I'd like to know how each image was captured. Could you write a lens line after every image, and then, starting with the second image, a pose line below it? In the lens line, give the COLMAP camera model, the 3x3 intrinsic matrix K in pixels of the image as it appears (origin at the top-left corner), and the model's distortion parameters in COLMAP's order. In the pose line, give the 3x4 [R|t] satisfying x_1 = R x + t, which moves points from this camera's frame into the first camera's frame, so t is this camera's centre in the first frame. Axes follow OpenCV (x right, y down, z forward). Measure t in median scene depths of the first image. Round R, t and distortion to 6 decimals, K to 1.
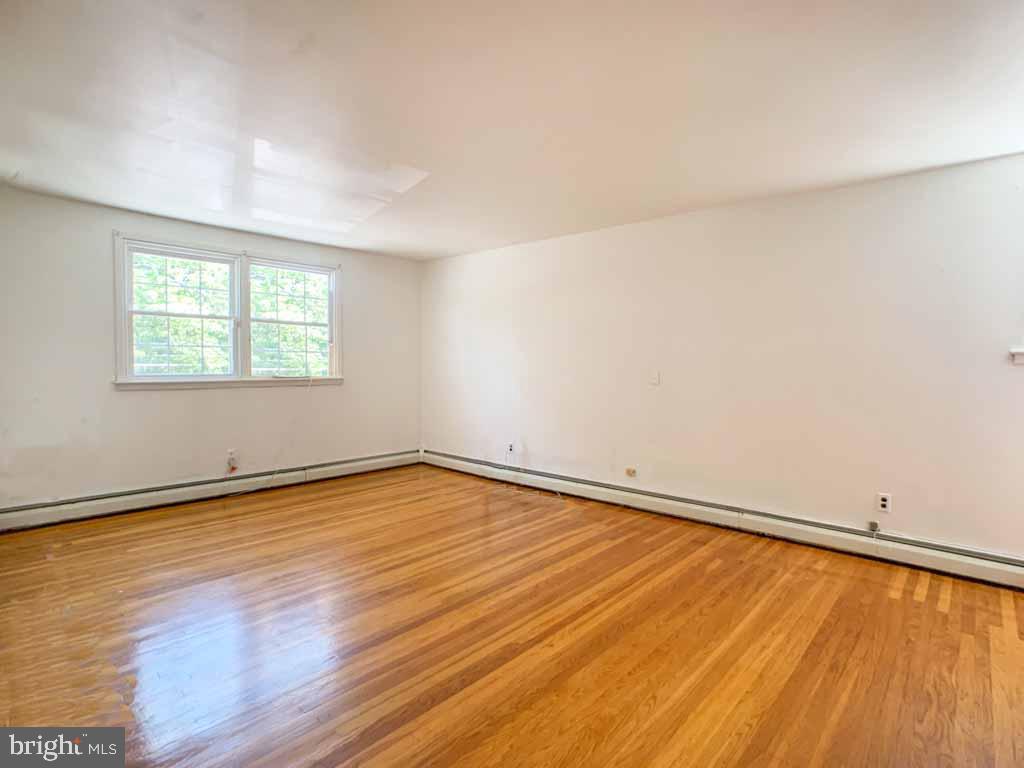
lens RADIAL K [[521.0, 0, 515.6], [0, 521.0, 365.6], [0, 0, 1]] dist [-0.027028, -0.000738]
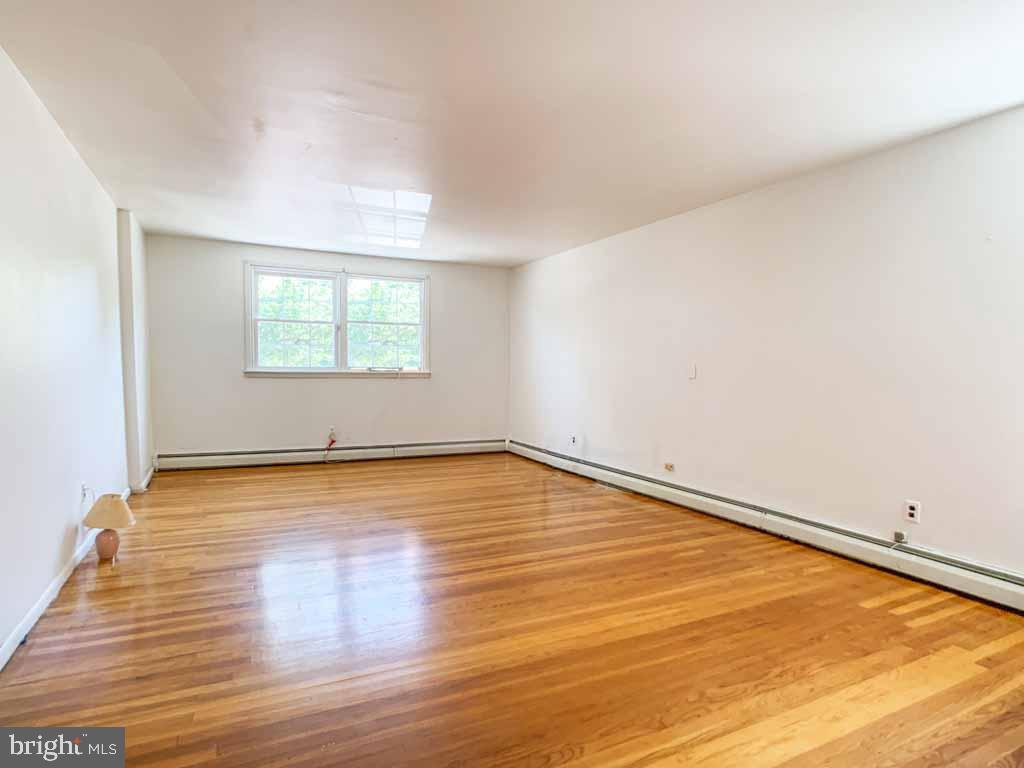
lens RADIAL K [[523.3, 0, 512.0], [0, 523.3, 384.0], [0, 0, 1]] dist [-0.027400, 0.000529]
pose [[0.938694, 0.012874, -0.344511, 0.307086], [-0.004660, 0.999685, 0.024661, 0.024532], [0.344720, -0.021543, 0.938458, -0.048630]]
